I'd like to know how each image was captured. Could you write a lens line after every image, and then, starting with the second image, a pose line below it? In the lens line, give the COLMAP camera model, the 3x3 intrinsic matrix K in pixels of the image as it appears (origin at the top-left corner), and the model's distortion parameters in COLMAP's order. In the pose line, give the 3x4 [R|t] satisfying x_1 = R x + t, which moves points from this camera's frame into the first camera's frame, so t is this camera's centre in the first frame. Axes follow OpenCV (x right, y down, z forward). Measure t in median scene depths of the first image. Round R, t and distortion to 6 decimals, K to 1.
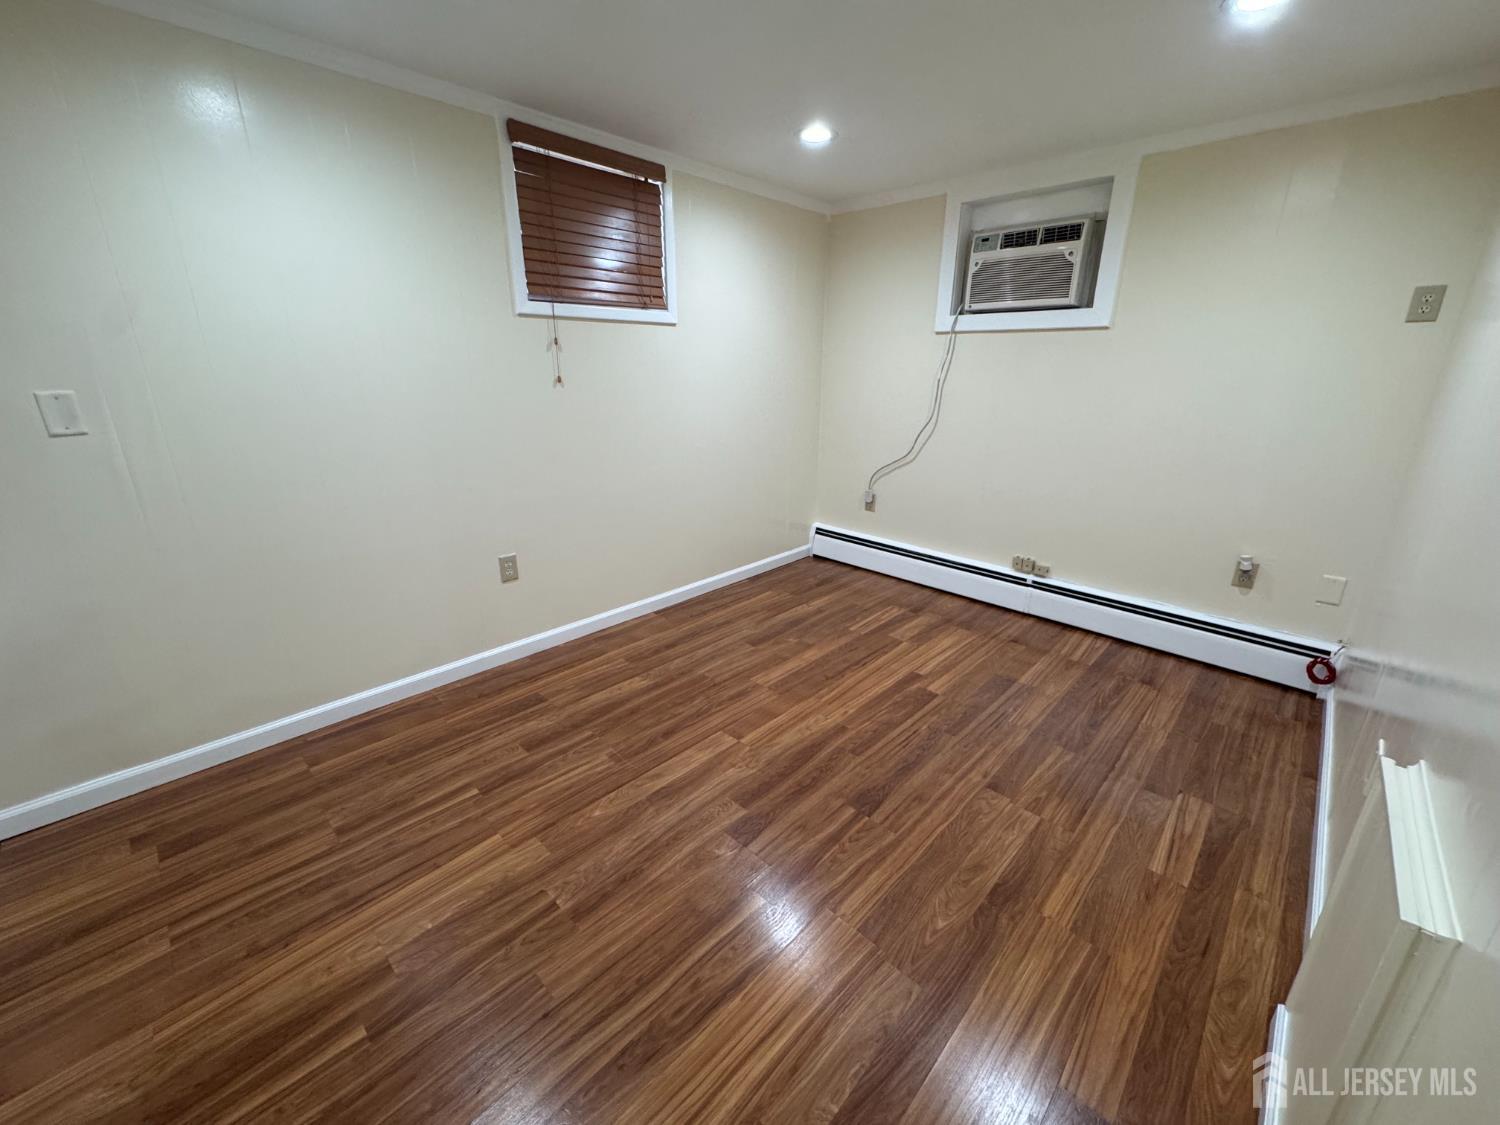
lens RADIAL K [[599.2, 0, 749.7], [0, 599.2, 563.1], [0, 0, 1]] dist [0.000681, -0.000101]
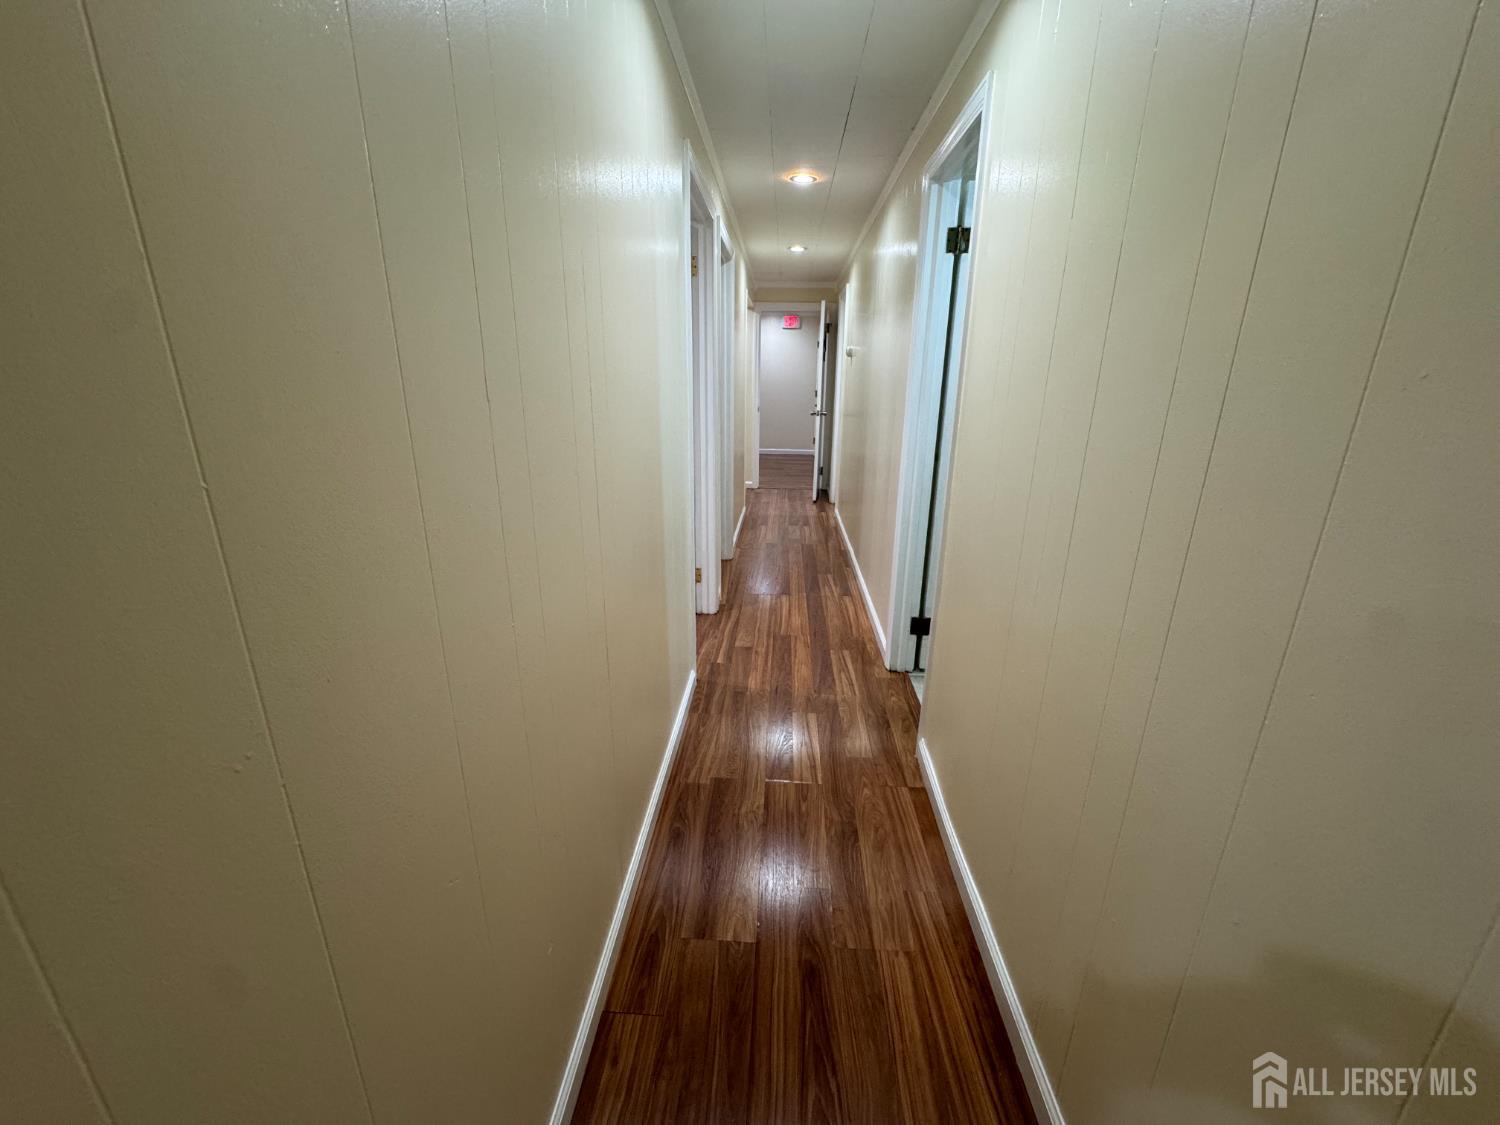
lens RADIAL K [[599.2, 0, 749.0], [0, 599.2, 561.8], [0, 0, 1]] dist [0.000681, -0.000101]
pose [[-0.765172, 0.178740, -0.618517, 1.235983], [-0.215512, 0.834162, 0.507669, -0.427737], [0.606685, 0.521752, -0.599757, 1.368077]]
